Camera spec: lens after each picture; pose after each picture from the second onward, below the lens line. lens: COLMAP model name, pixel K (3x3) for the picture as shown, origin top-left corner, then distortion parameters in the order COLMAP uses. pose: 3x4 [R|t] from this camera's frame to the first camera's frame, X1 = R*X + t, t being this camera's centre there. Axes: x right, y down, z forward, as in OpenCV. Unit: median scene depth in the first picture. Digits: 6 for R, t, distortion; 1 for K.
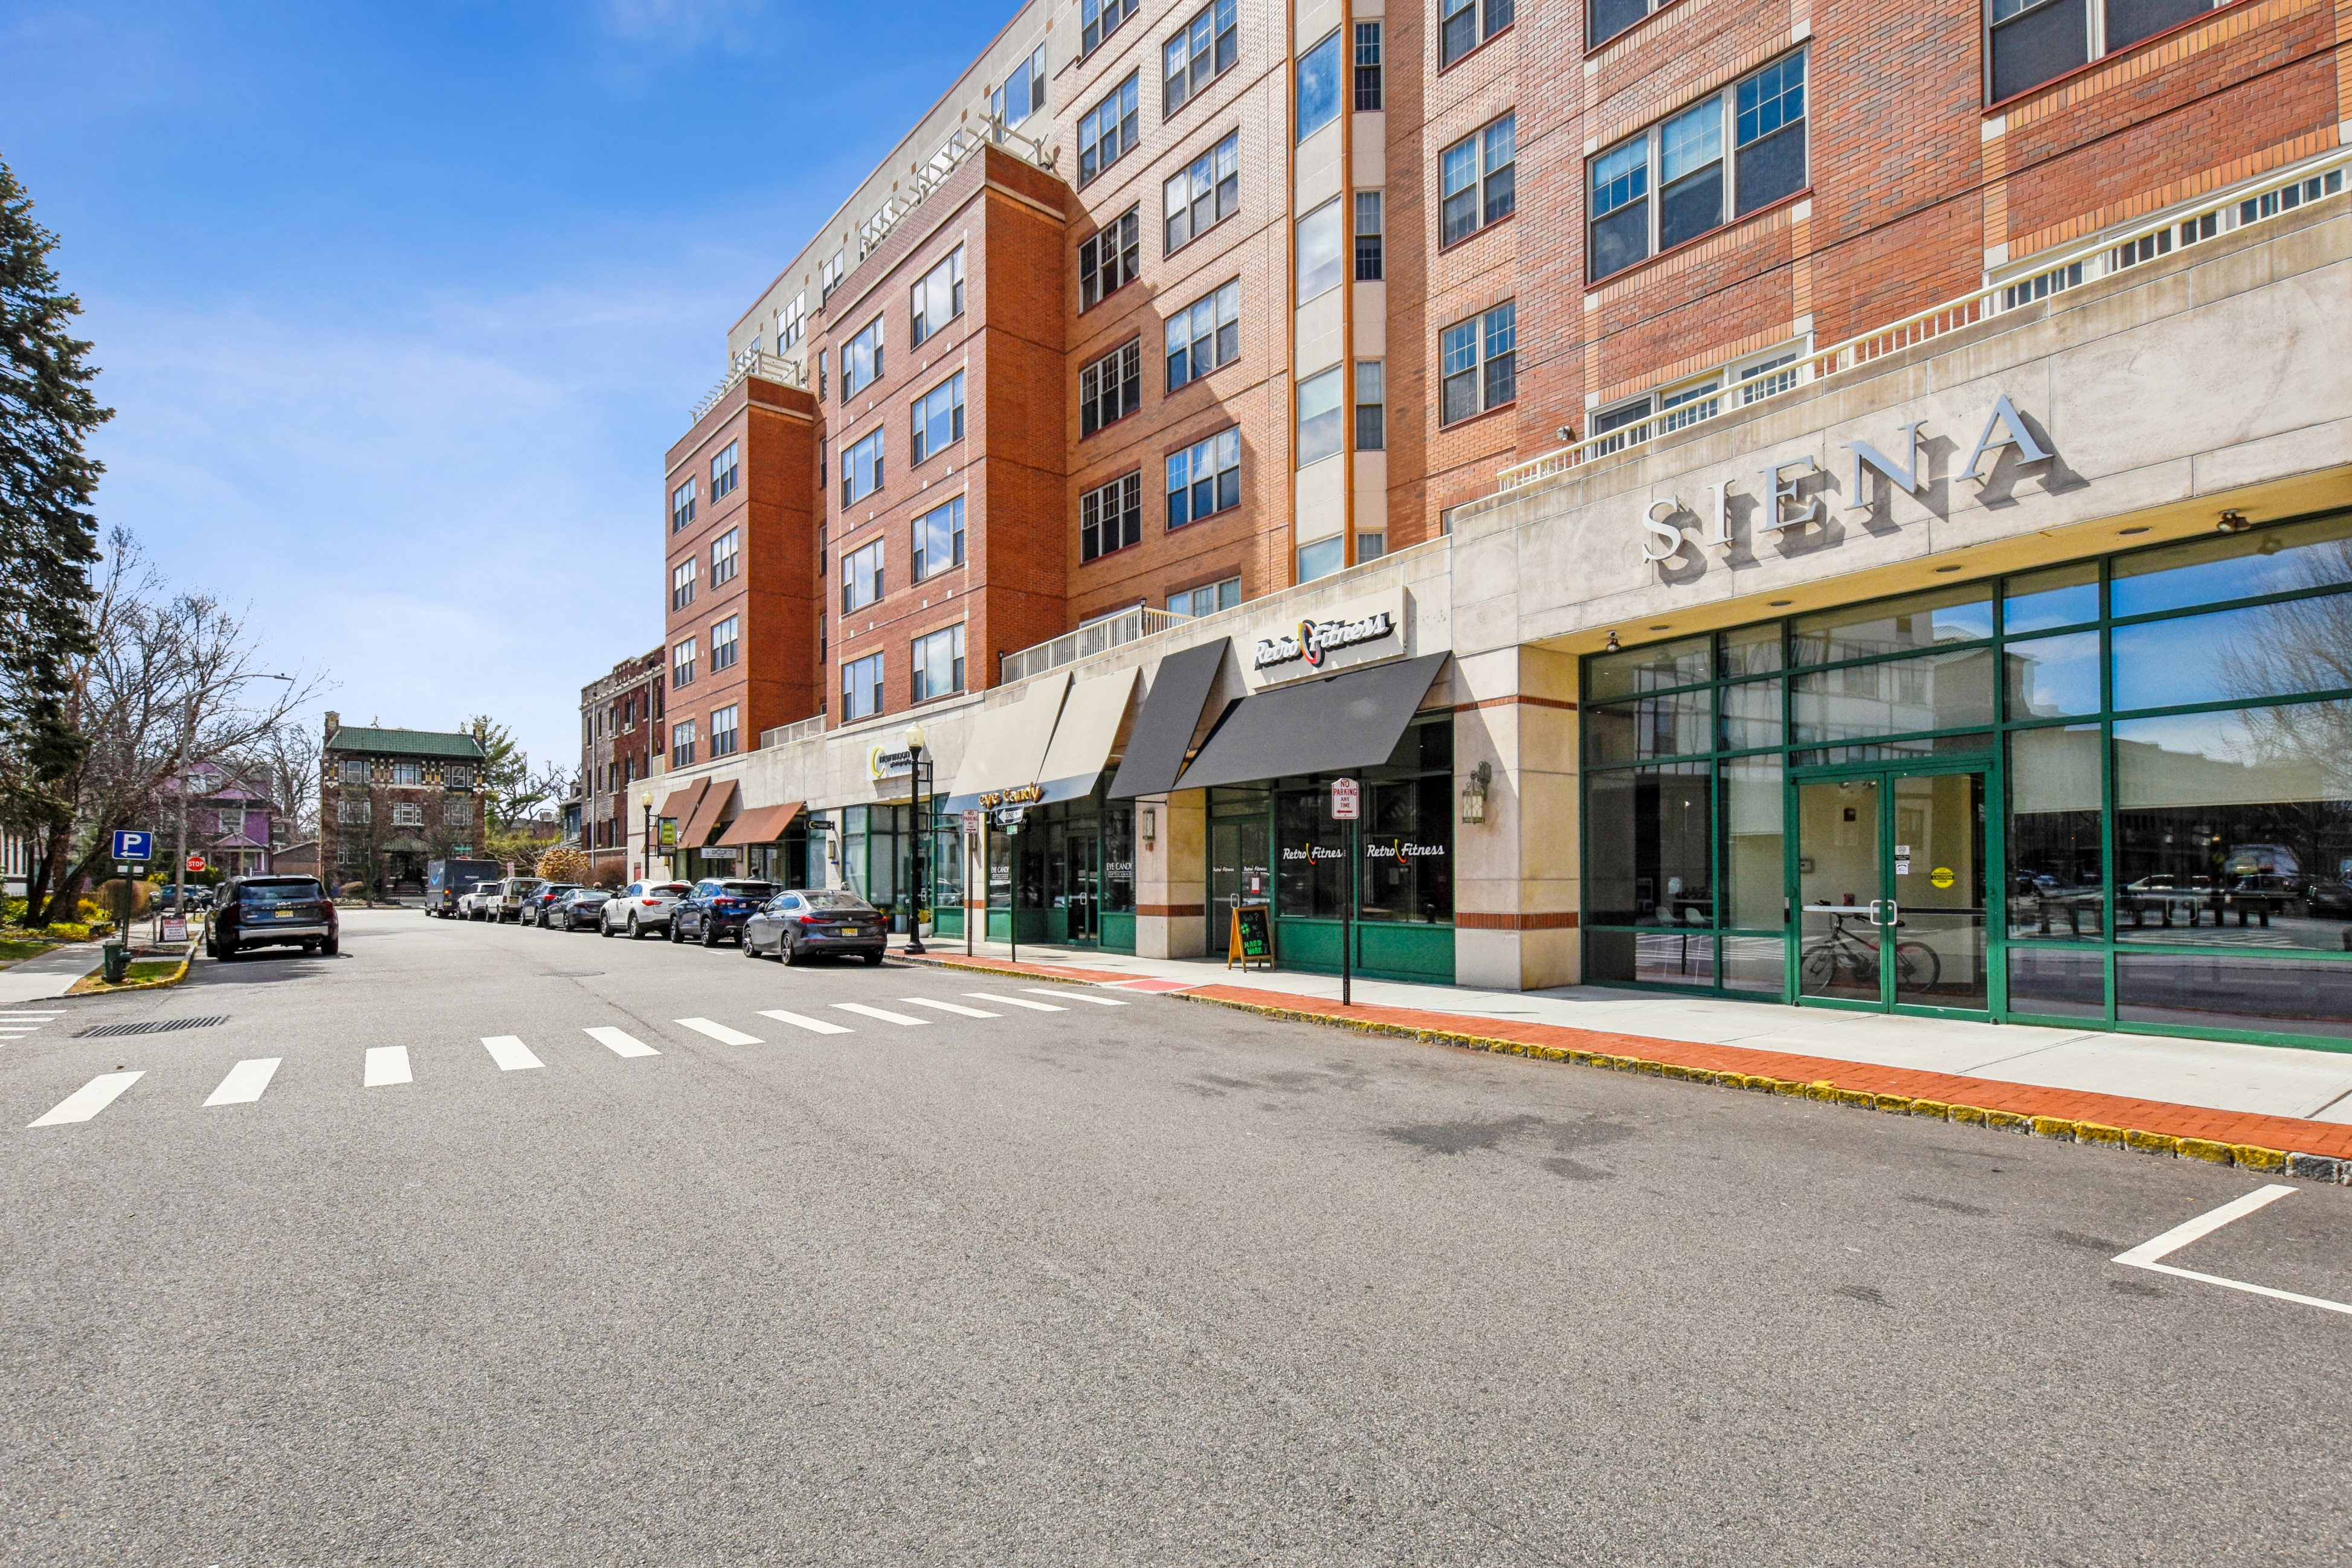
lens RADIAL K [[1061.8, 0, 1175.6], [0, 1061.8, 866.2], [0, 0, 1]] dist [0.012235, -0.000126]
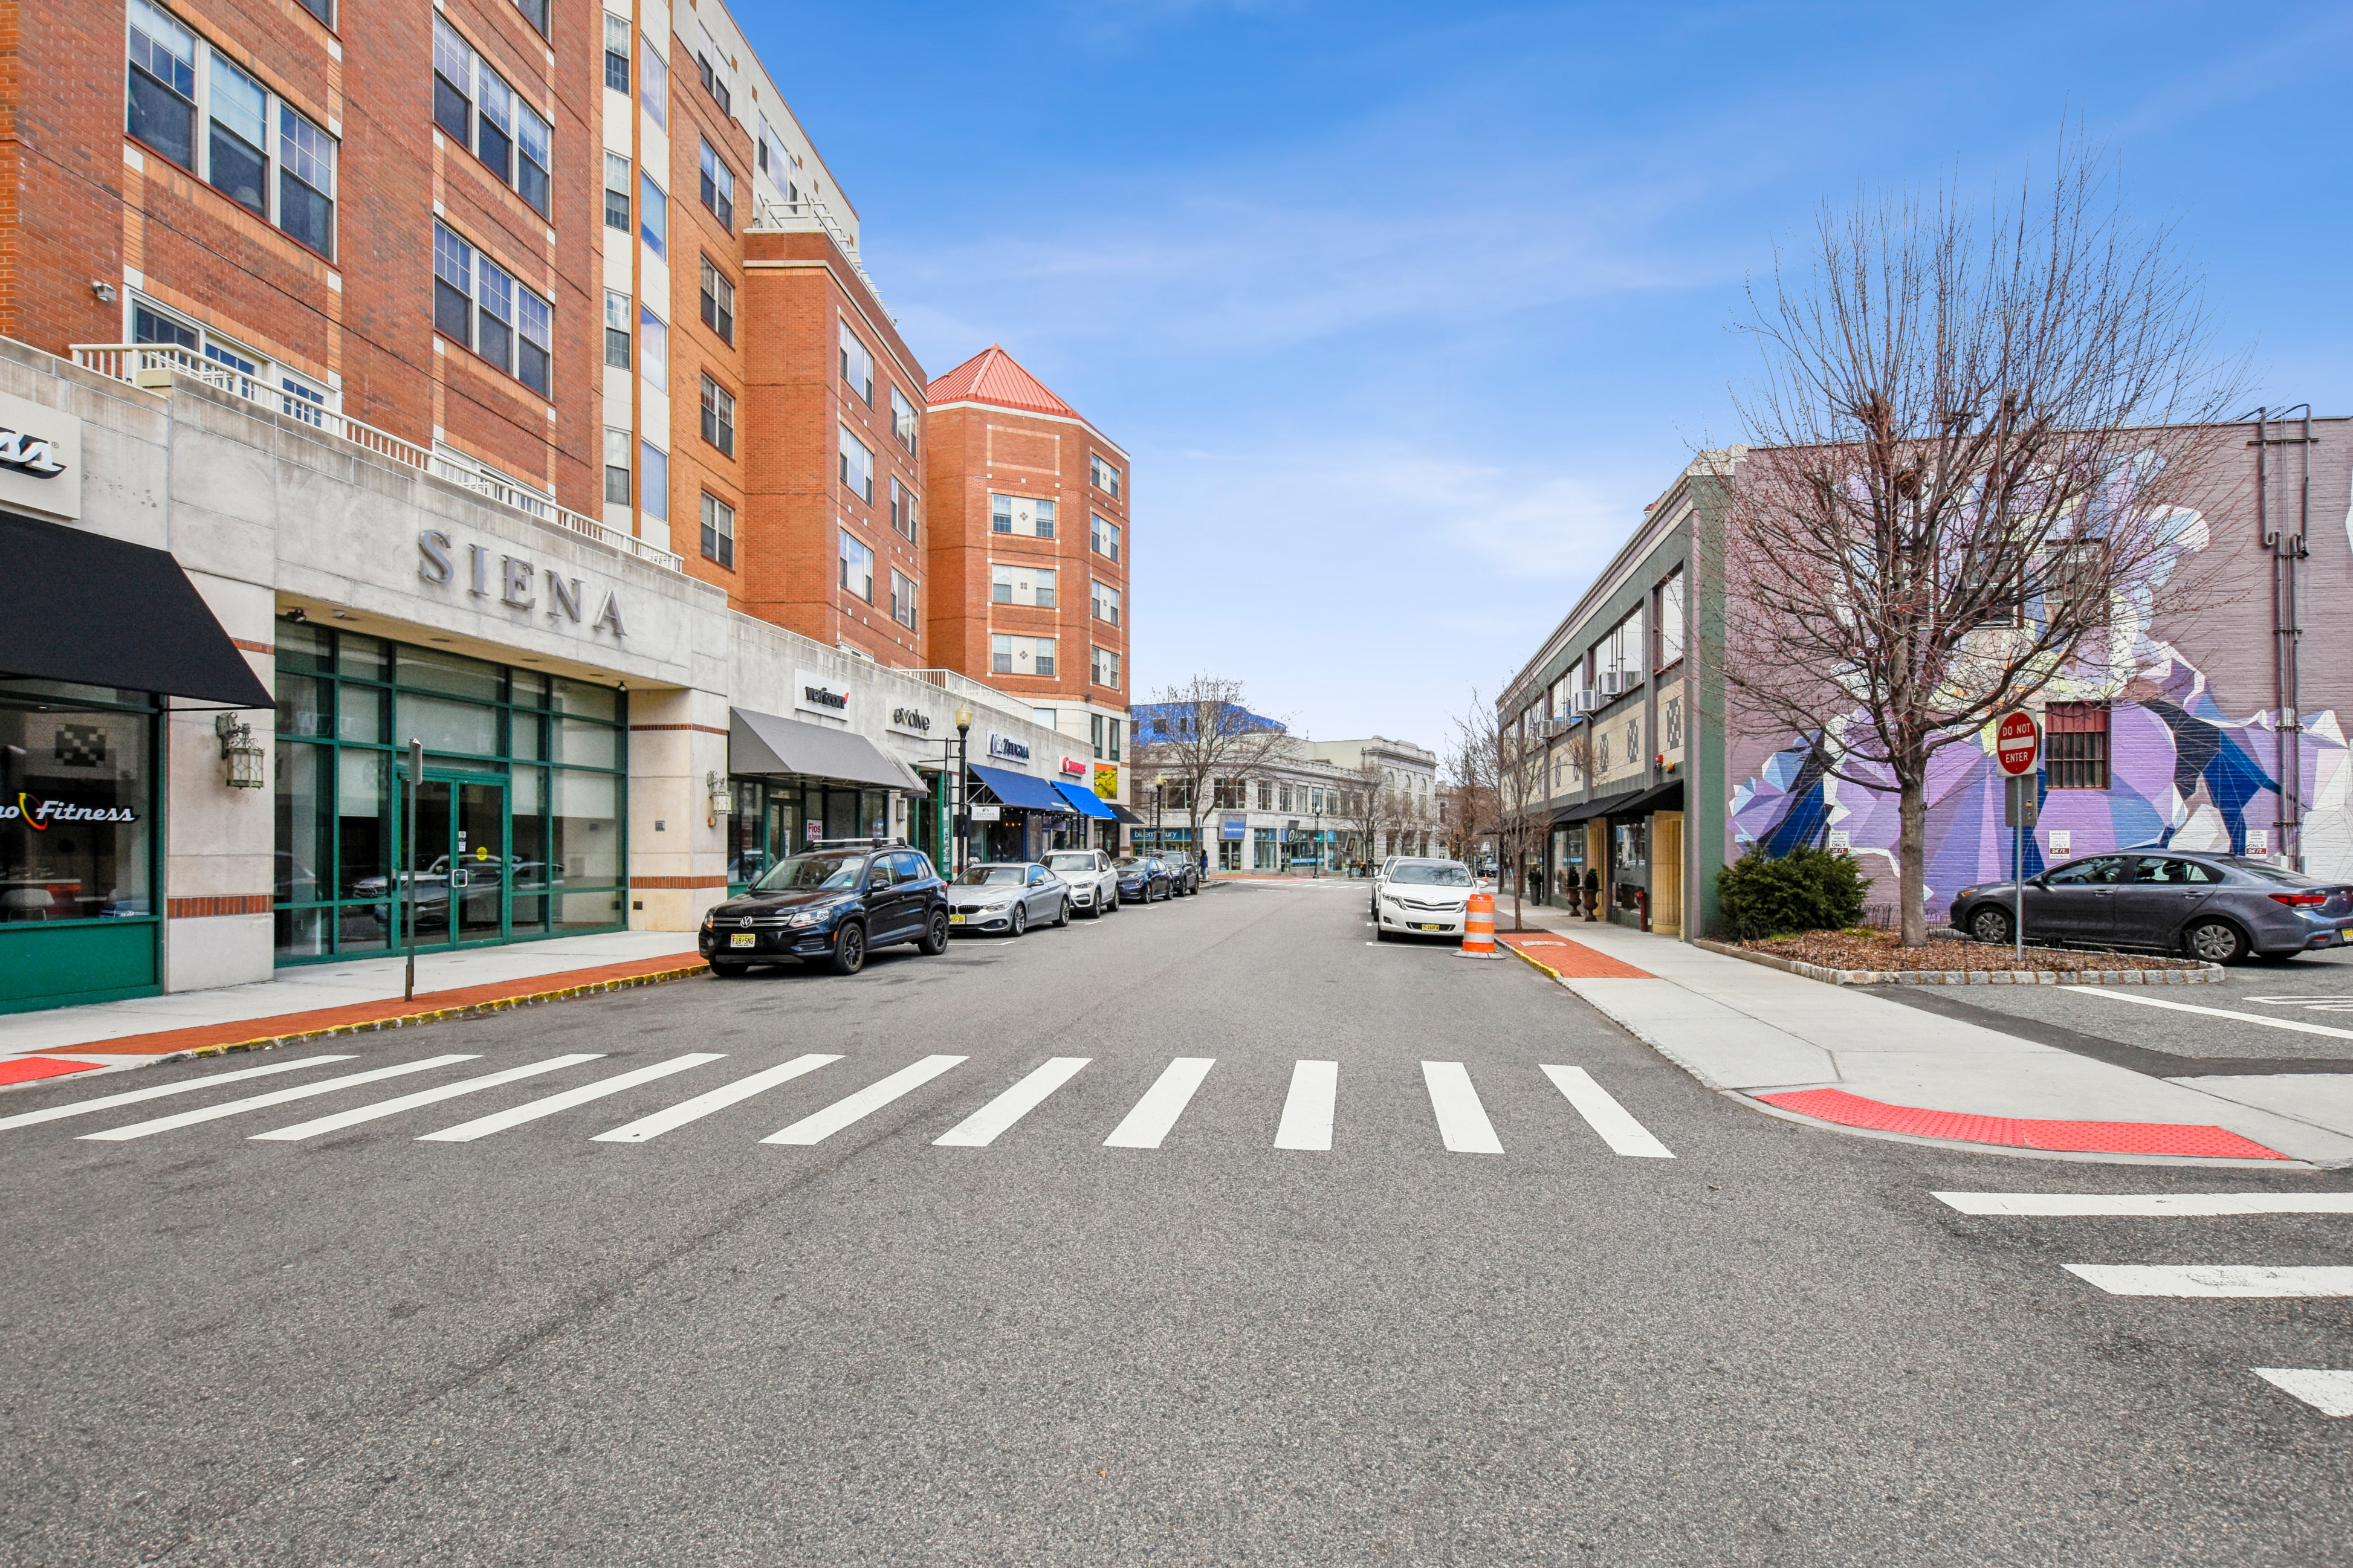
lens RADIAL K [[1062.3, 0, 1176.1], [0, 1062.3, 866.2], [0, 0, 1]] dist [0.012235, -0.000126]
pose [[-0.698135, -0.005800, 0.715943, -0.895198], [-0.003294, 0.999983, 0.004889, 0.016064], [-0.715959, 0.001055, -0.698142, 1.159719]]
